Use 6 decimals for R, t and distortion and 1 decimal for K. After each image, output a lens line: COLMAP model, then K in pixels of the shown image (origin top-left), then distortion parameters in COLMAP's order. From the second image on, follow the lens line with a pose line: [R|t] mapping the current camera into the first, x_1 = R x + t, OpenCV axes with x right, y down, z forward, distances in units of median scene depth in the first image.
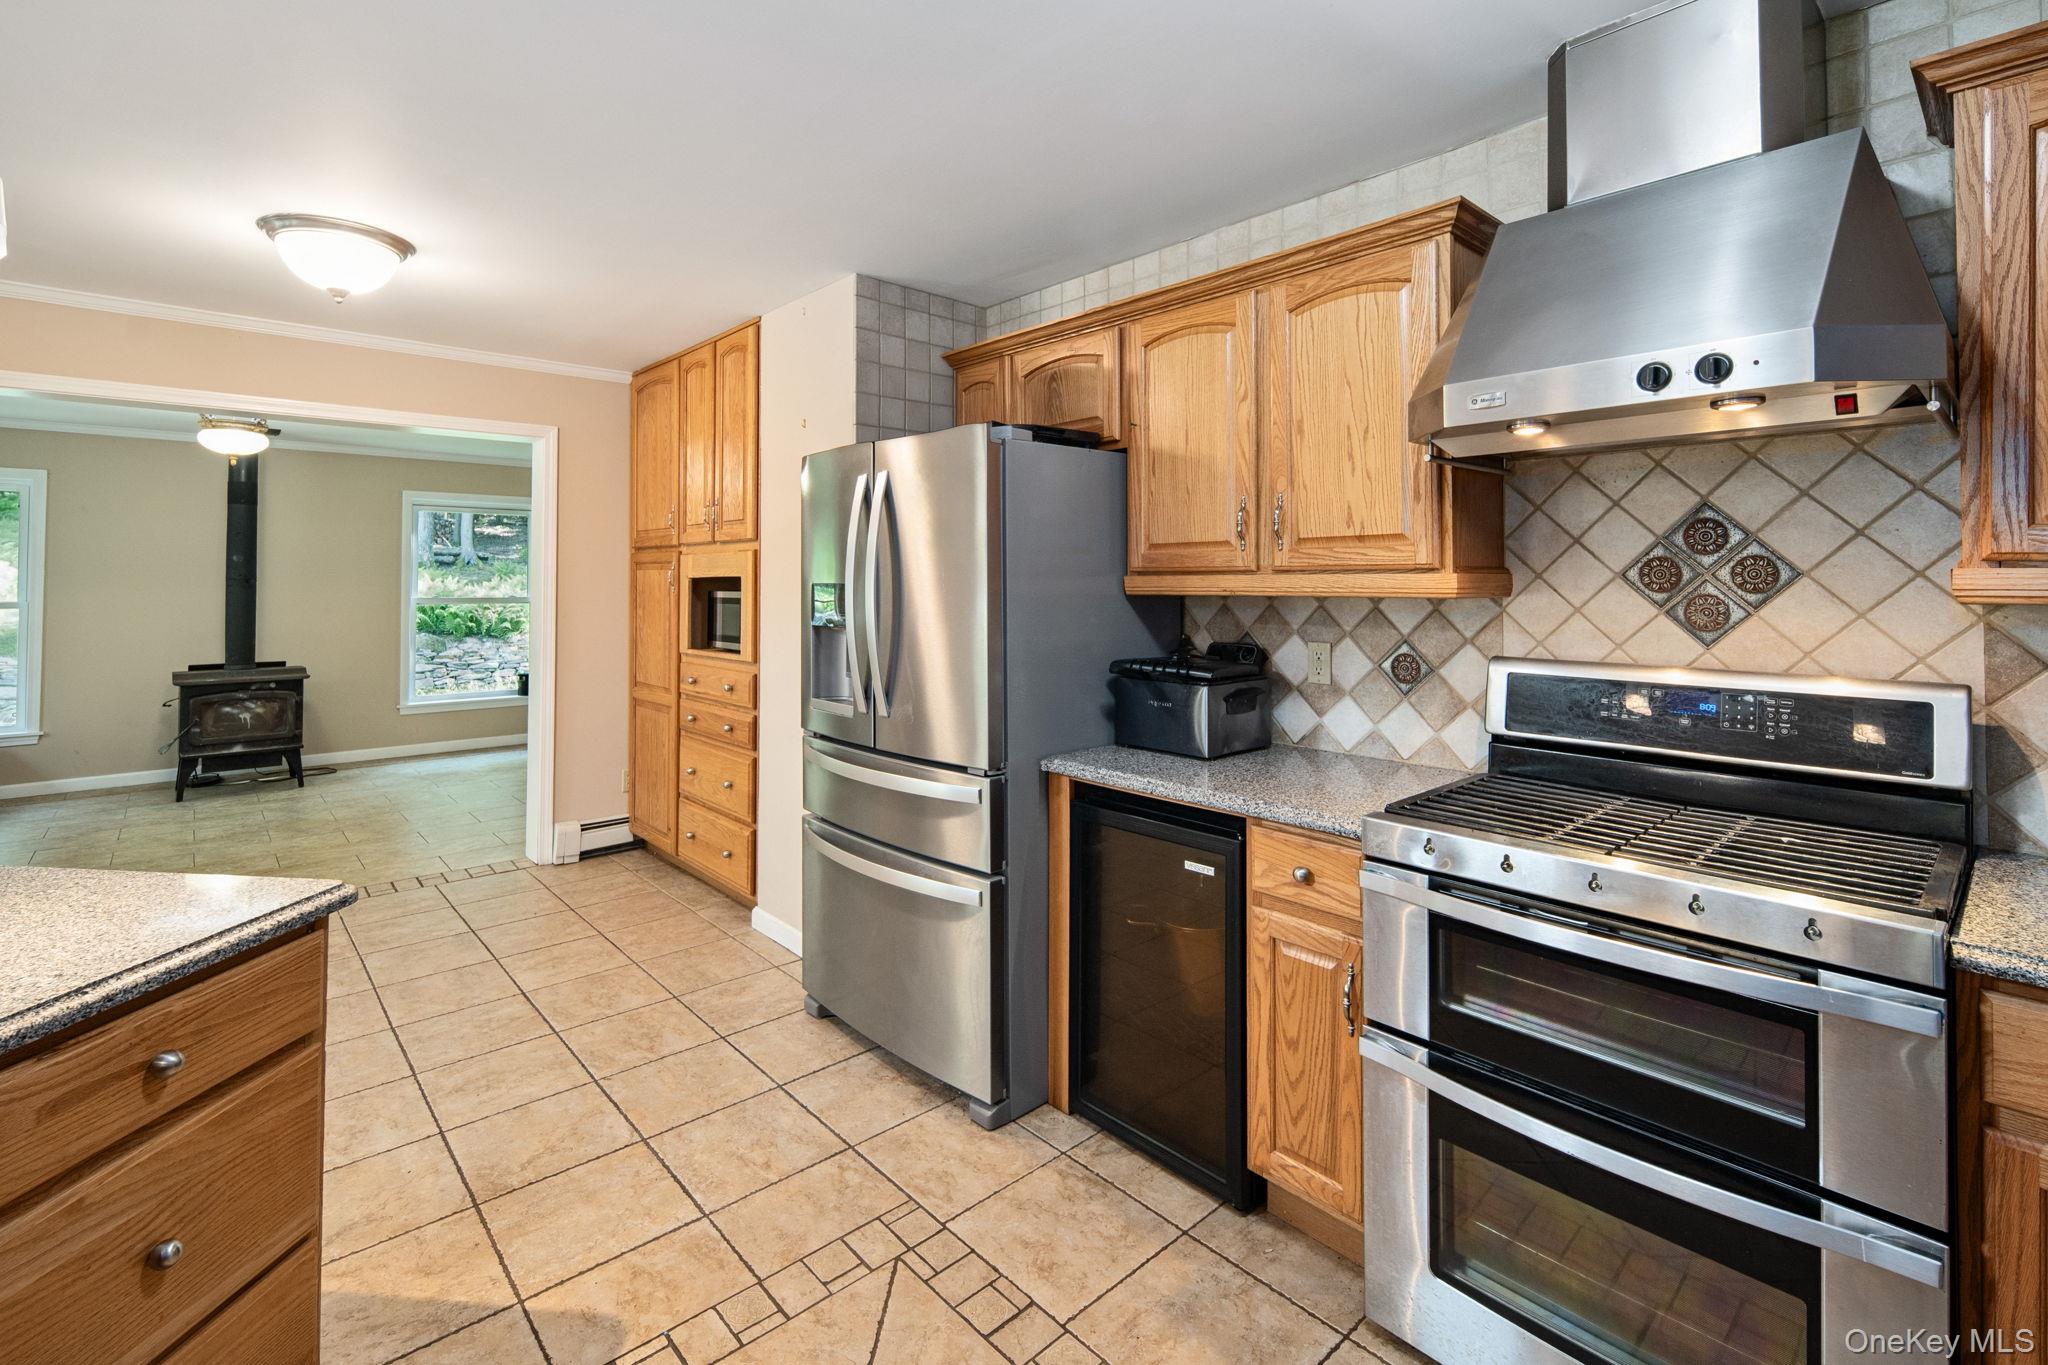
lens RADIAL K [[920.8, 0, 1025.3], [0, 920.8, 563.5], [0, 0, 1]] dist [0.006810, -0.003775]
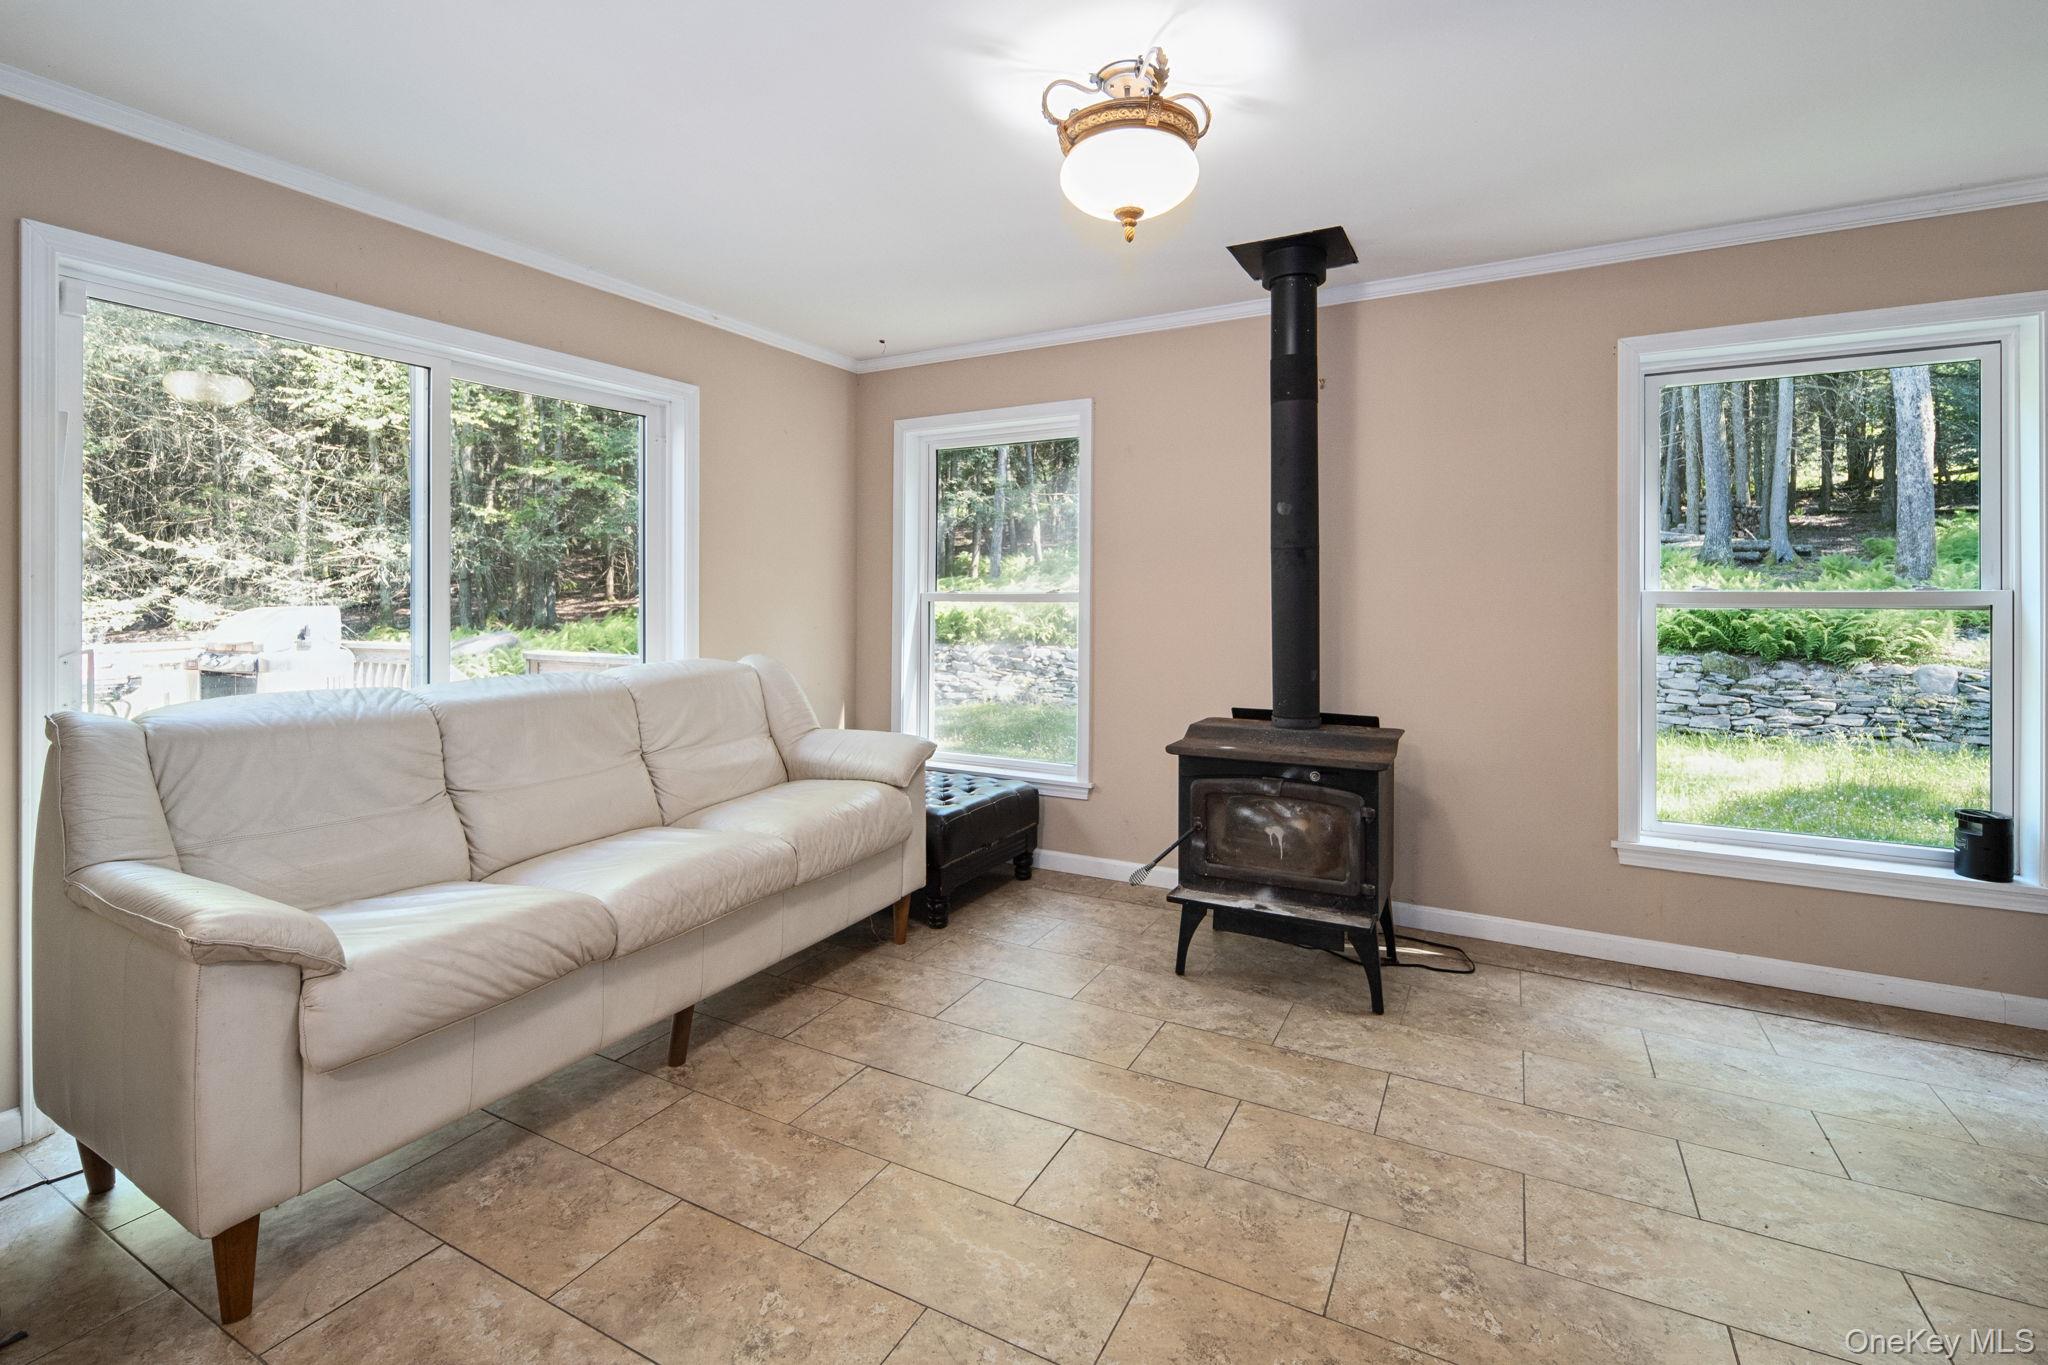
lens RADIAL K [[920.8, 0, 1008.1], [0, 920.8, 595.0], [0, 0, 1]] dist [0.006810, -0.003775]
pose [[0.325885, 0.002684, -0.945406, -1.078833], [0.021253, 0.999722, 0.010165, 0.087350], [0.945171, -0.023405, 0.325737, 1.757126]]
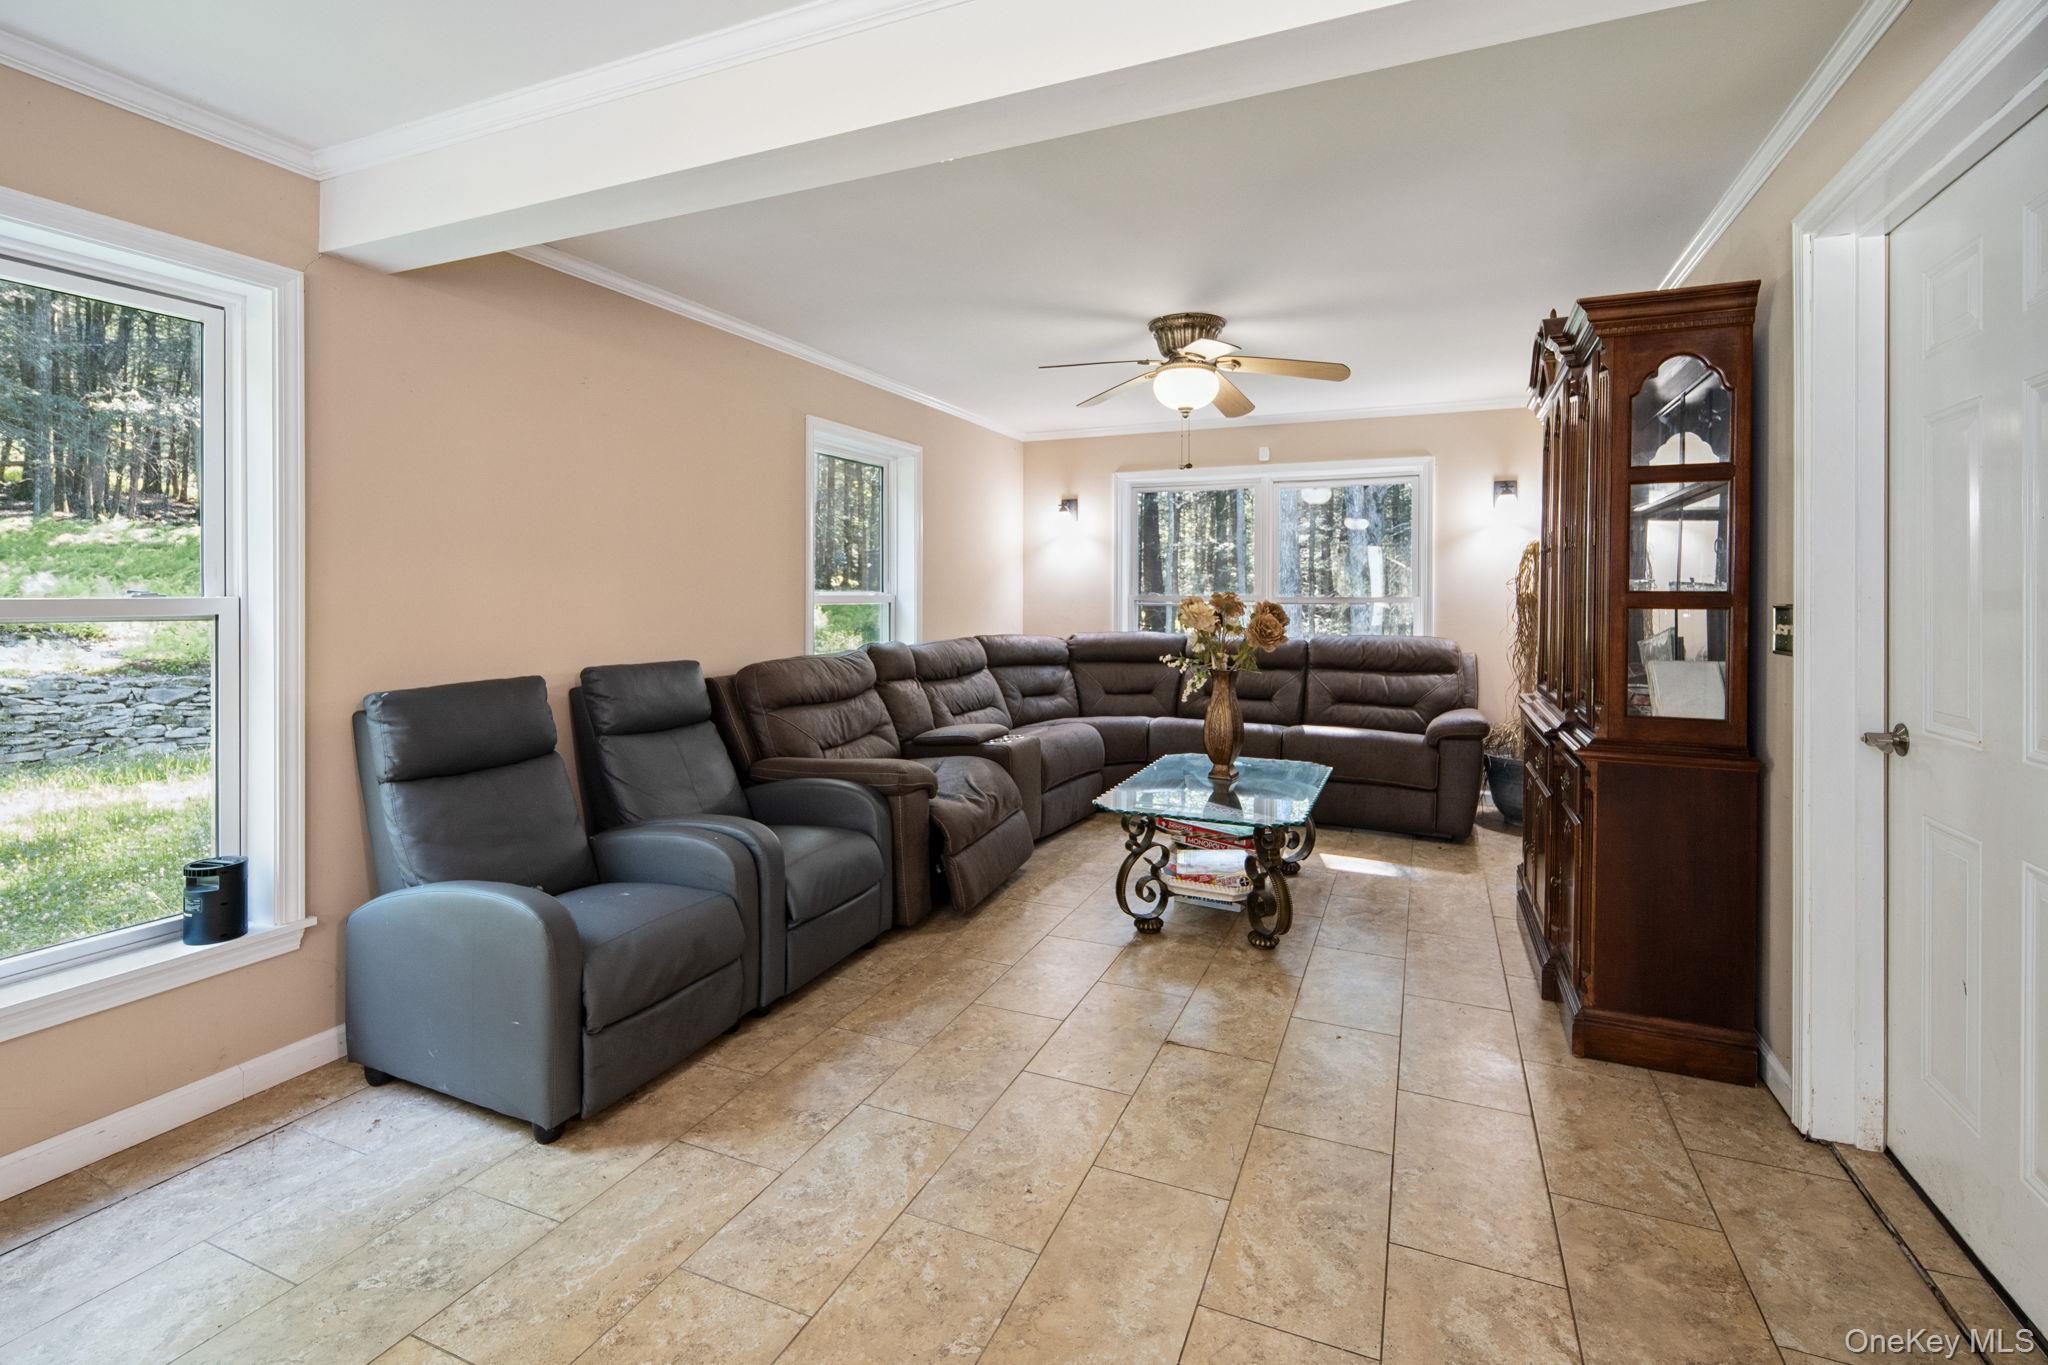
lens RADIAL K [[920.8, 0, 1022.6], [0, 920.8, 603.0], [0, 0, 1]] dist [0.006810, -0.003775]
pose [[0.912656, -0.003748, 0.408711, -1.373393], [-0.007296, 0.999649, 0.025459, 0.093404], [-0.408663, -0.026218, 0.912309, 2.032793]]
